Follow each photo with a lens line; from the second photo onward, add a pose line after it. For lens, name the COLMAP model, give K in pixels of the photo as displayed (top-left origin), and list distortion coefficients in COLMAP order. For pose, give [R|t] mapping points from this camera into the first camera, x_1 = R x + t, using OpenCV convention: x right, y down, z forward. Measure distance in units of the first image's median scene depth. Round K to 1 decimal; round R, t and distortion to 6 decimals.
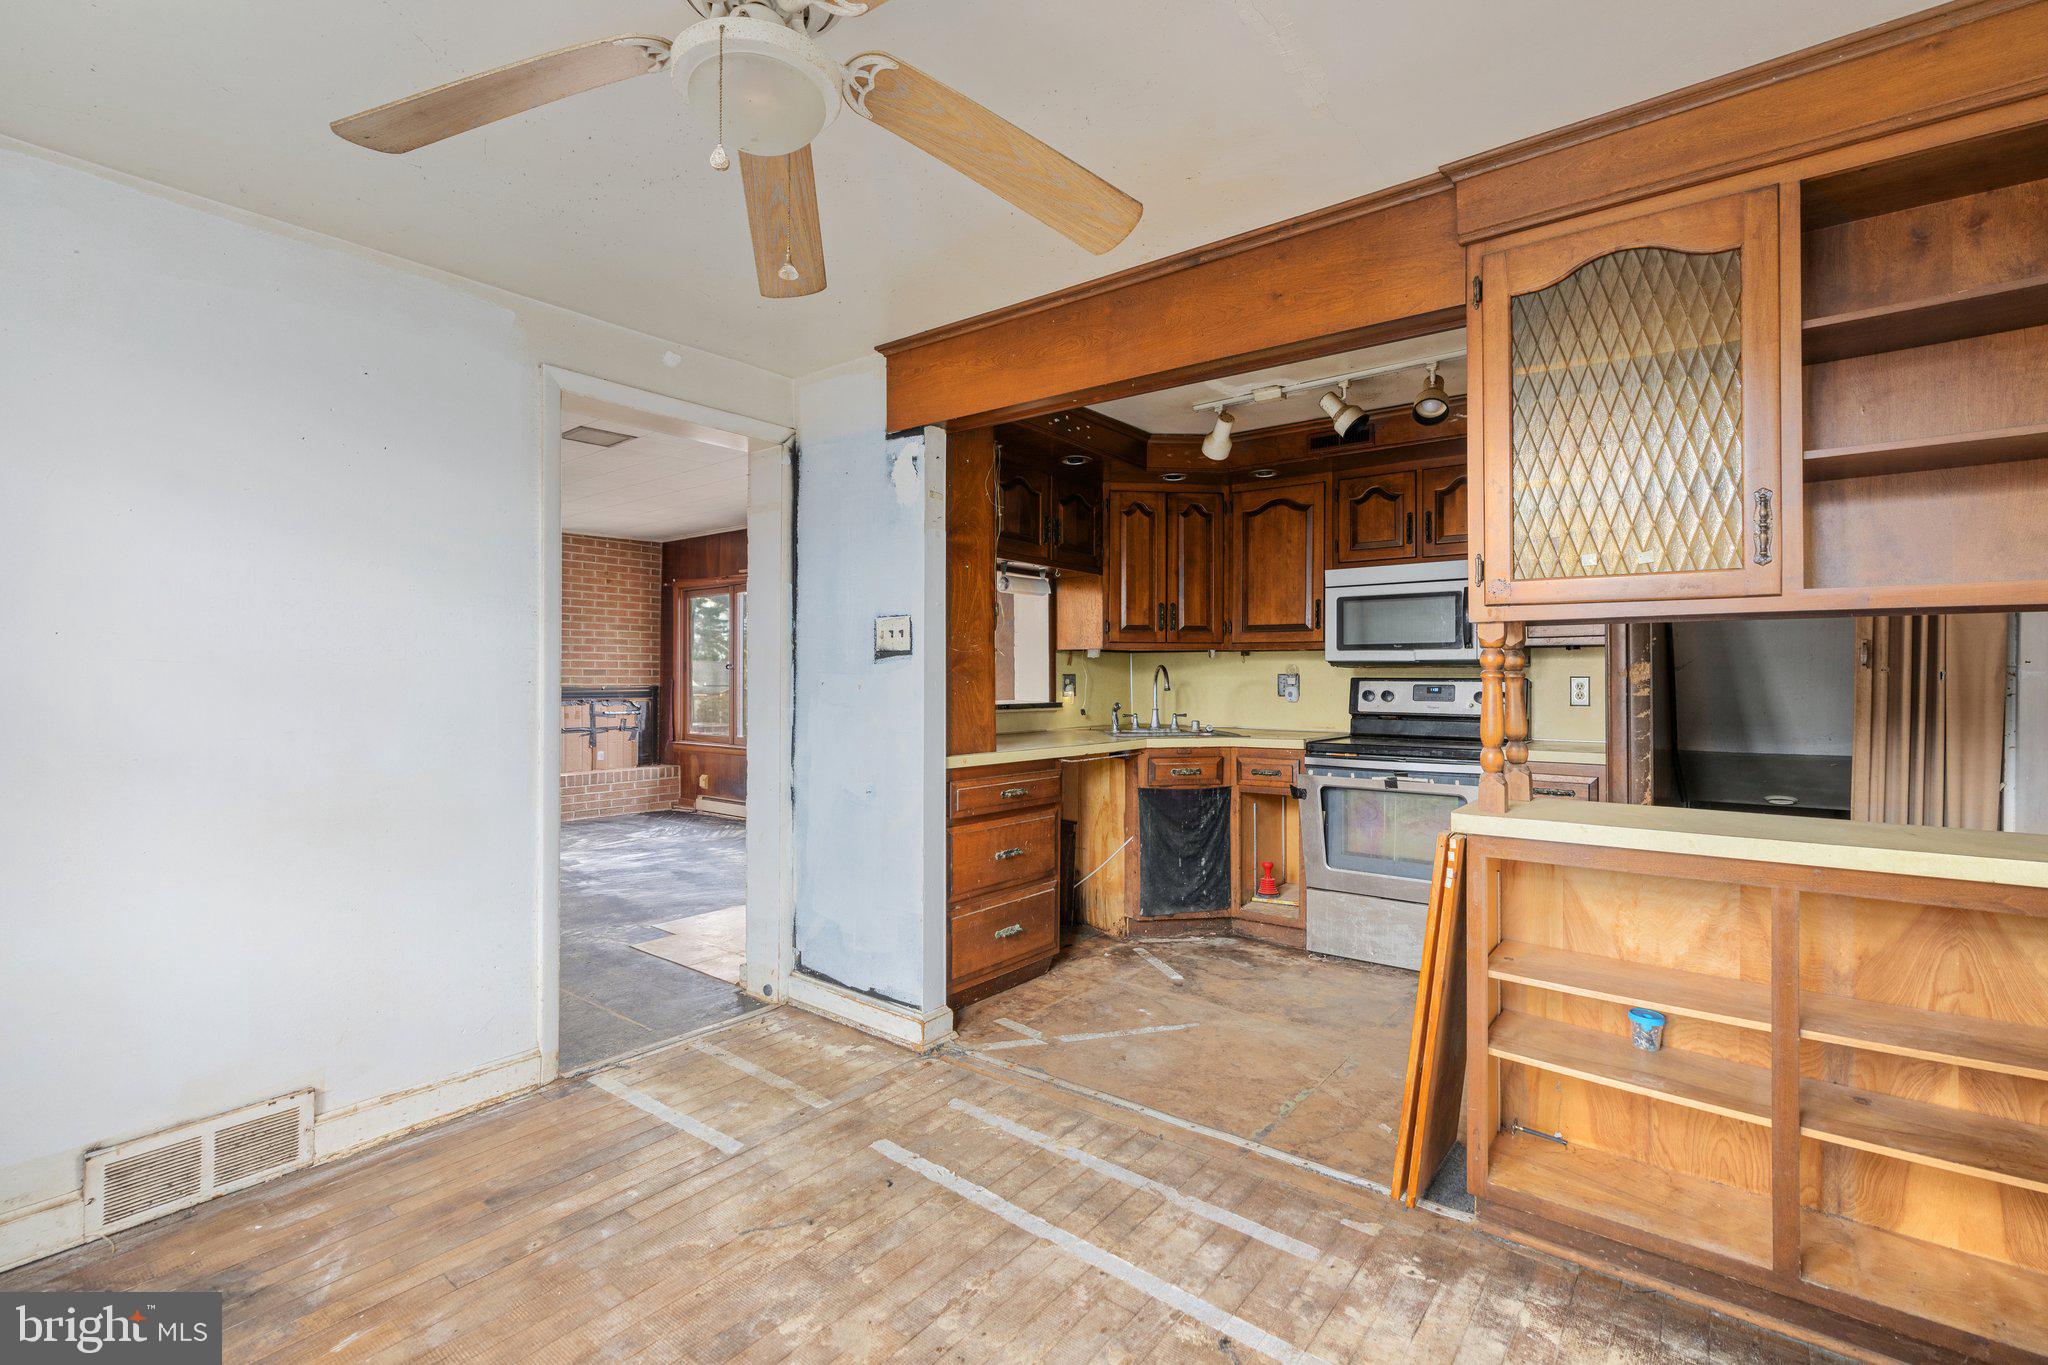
lens RADIAL K [[915.5, 0, 1020.5], [0, 915.5, 670.7], [0, 0, 1]] dist [-0.013680, 0.006435]
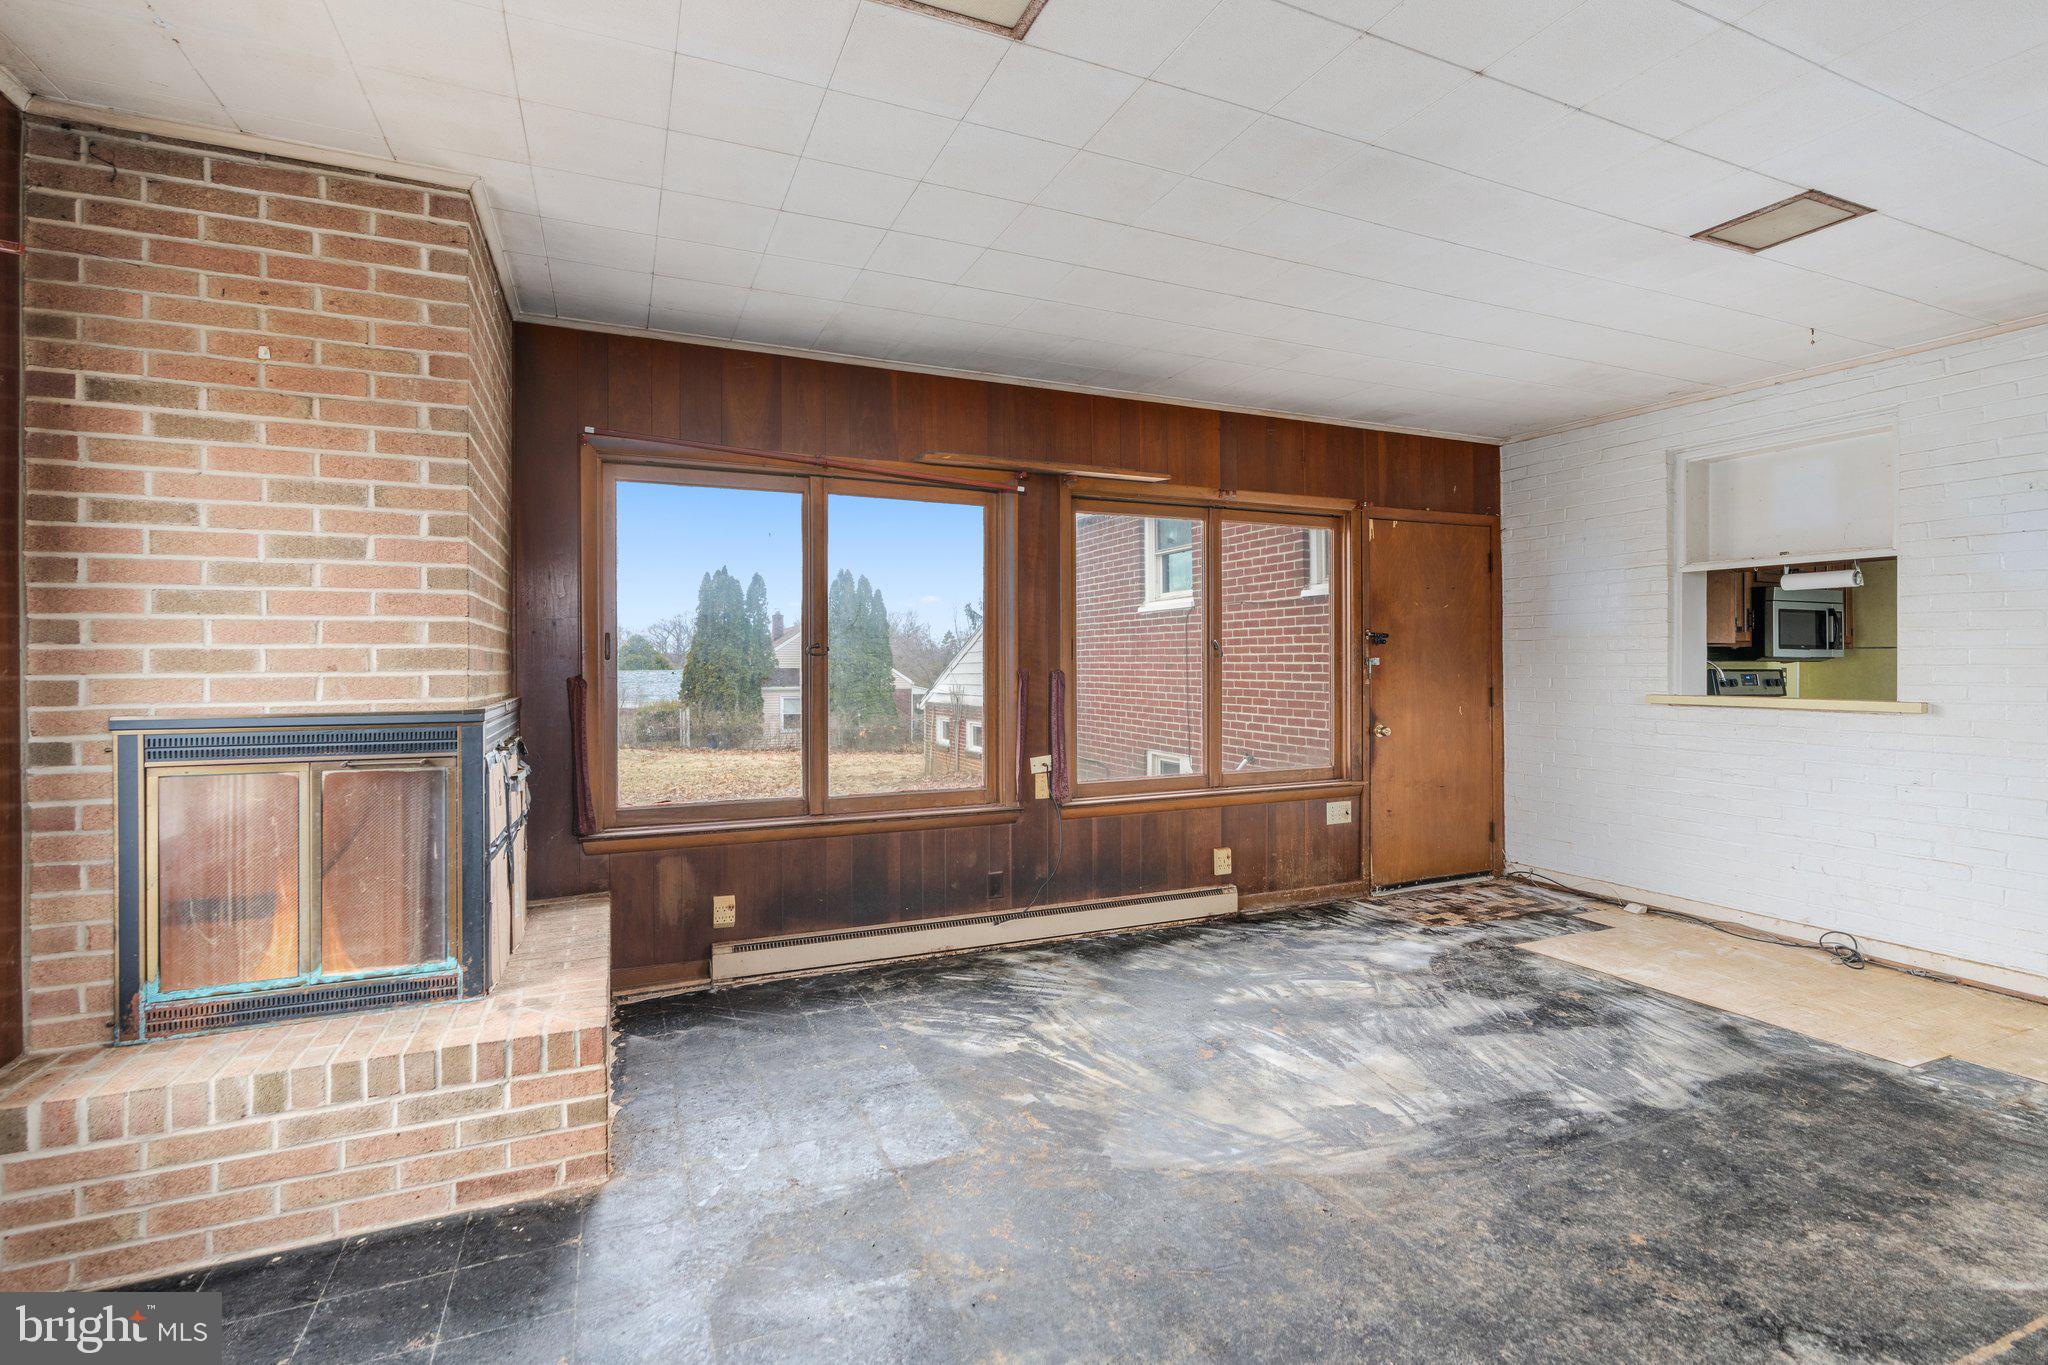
lens RADIAL K [[941.4, 0, 1023.4], [0, 941.4, 665.0], [0, 0, 1]] dist [-0.005197, 0.000894]
pose [[0.466164, -0.001704, 0.884697, -1.699033], [-0.005580, 0.999973, 0.004867, 0.001206], [-0.884681, -0.007206, 0.466142, 1.669252]]
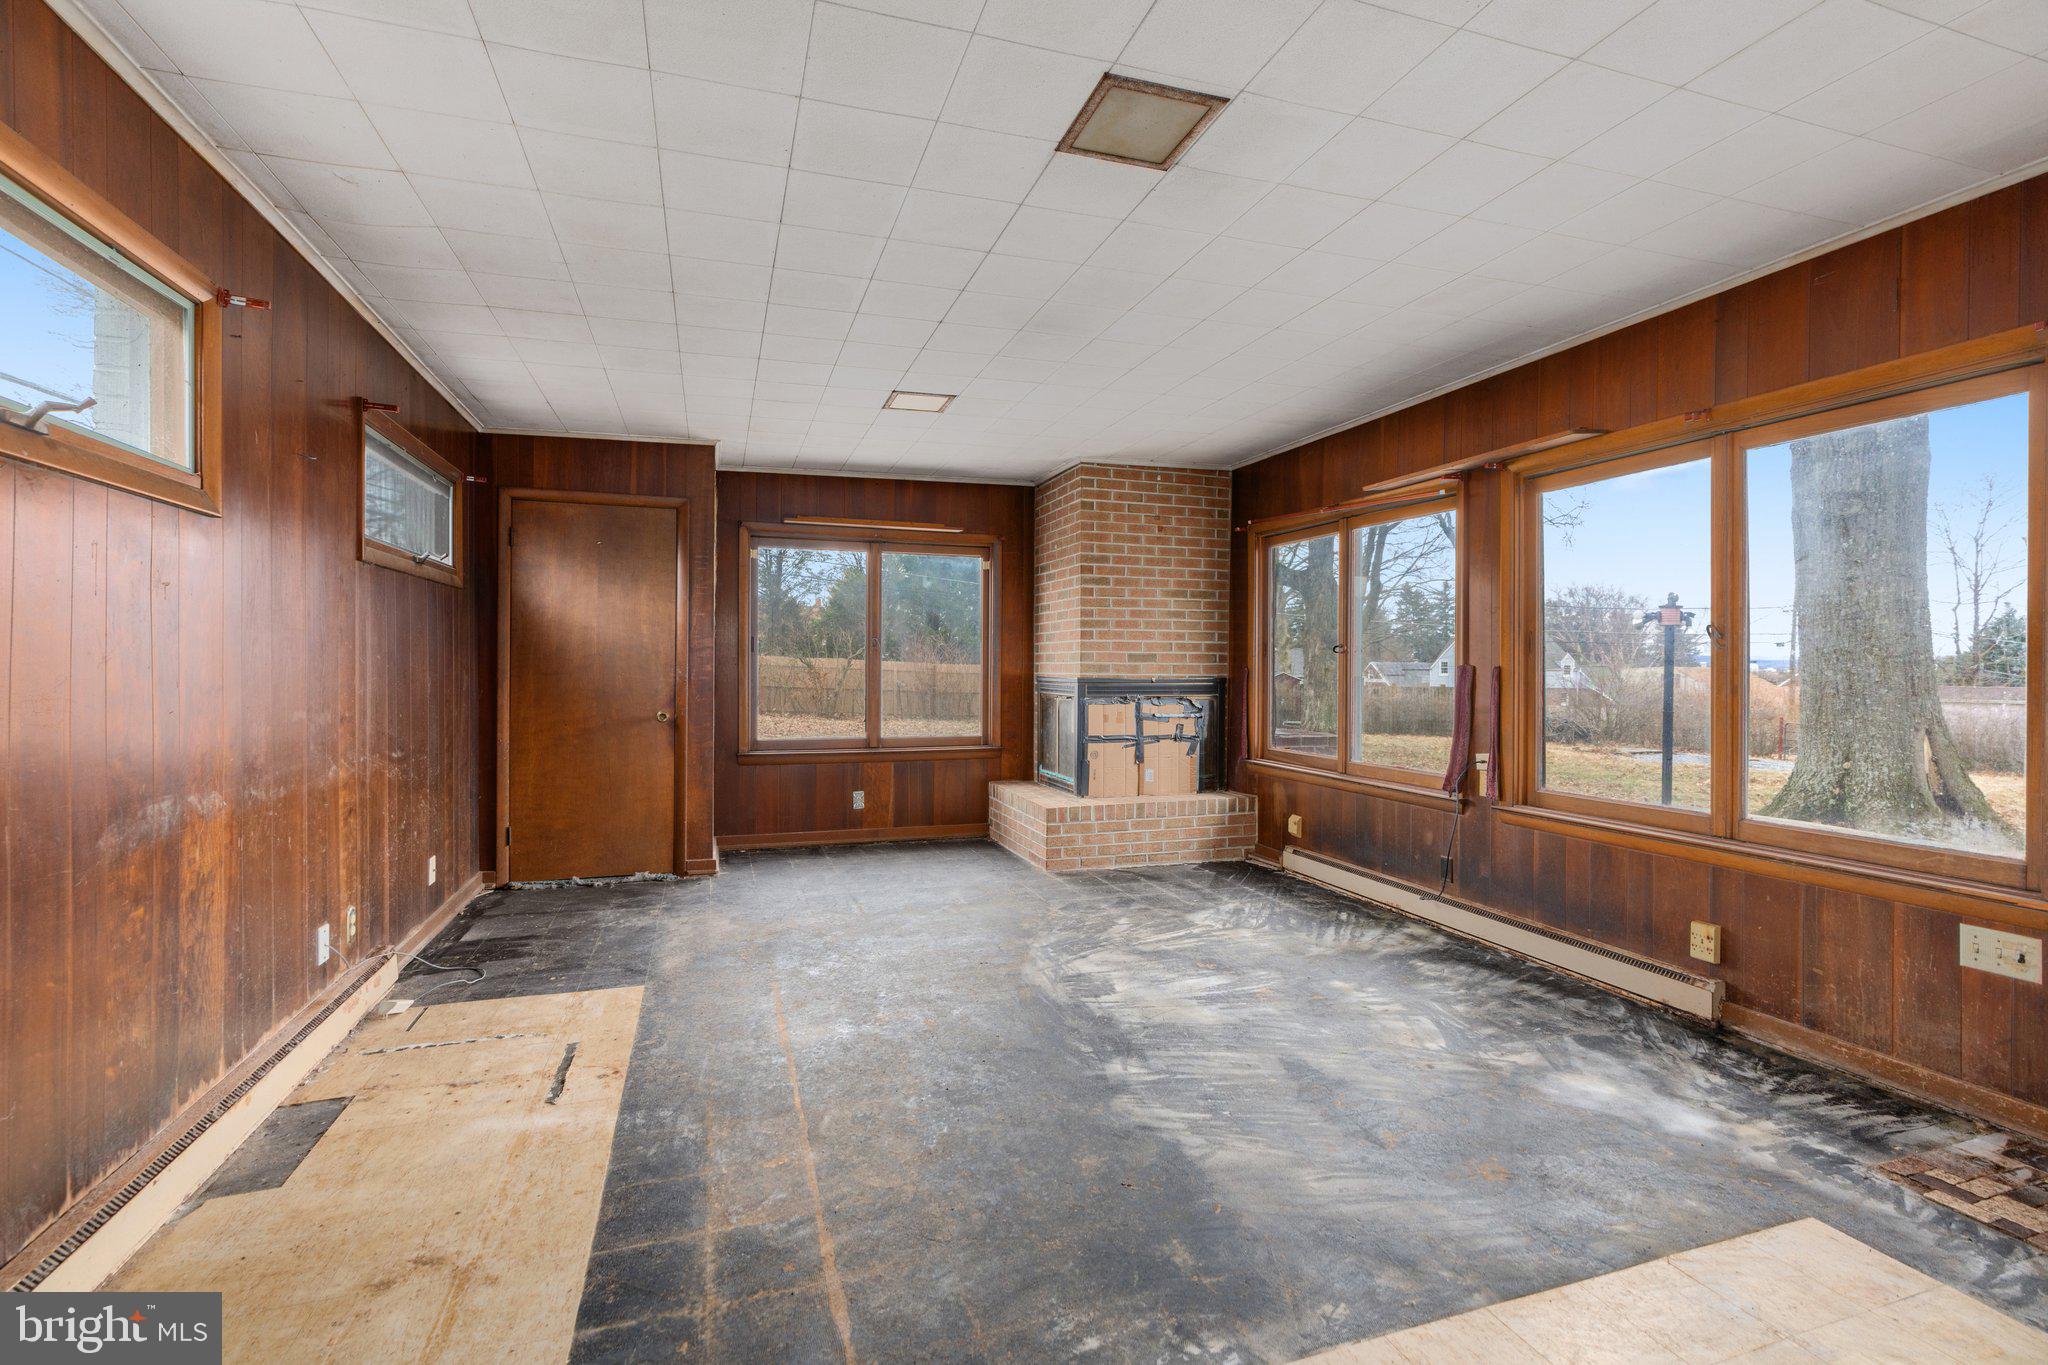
lens RADIAL K [[915.5, 0, 1020.5], [0, 915.5, 670.7], [0, 0, 1]] dist [-0.013680, 0.006435]
pose [[0.840960, 0.008509, -0.541031, -0.401159], [0.000042, 0.999875, 0.015791, 0.001520], [0.541097, -0.013303, 0.840855, 0.874047]]
